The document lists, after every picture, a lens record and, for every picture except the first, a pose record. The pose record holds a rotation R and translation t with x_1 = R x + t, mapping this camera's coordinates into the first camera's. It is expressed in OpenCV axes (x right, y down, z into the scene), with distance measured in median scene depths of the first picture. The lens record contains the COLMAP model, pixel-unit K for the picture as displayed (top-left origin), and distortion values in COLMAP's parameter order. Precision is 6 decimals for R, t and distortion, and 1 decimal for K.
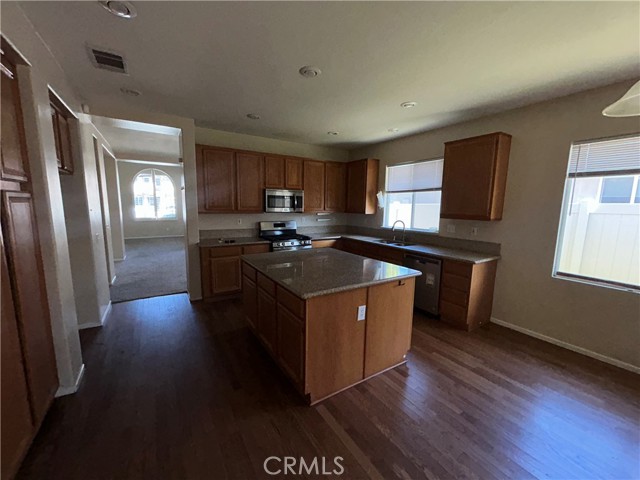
lens RADIAL K [[262.2, 0, 320.0], [0, 262.2, 240.0], [0, 0, 1]] dist [-0.000059, -0.000111]
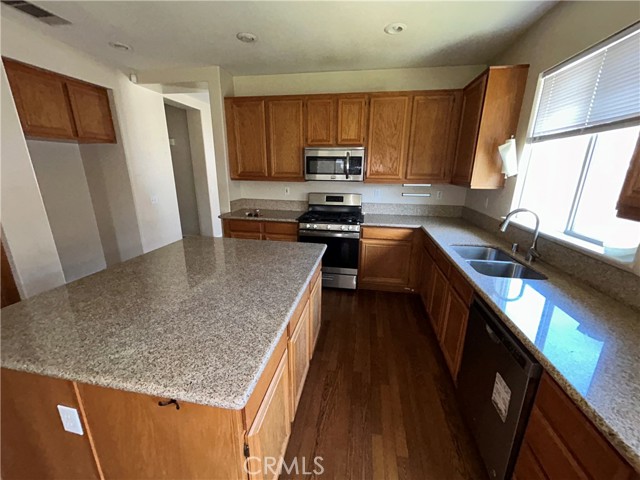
lens RADIAL K [[262.2, 0, 320.0], [0, 262.2, 240.0], [0, 0, 1]] dist [-0.000059, -0.000111]
pose [[0.735934, 0.174371, -0.654214, 0.326951], [-0.089433, 0.982836, 0.161356, -0.060235], [0.671120, -0.060239, 0.738897, 0.450118]]
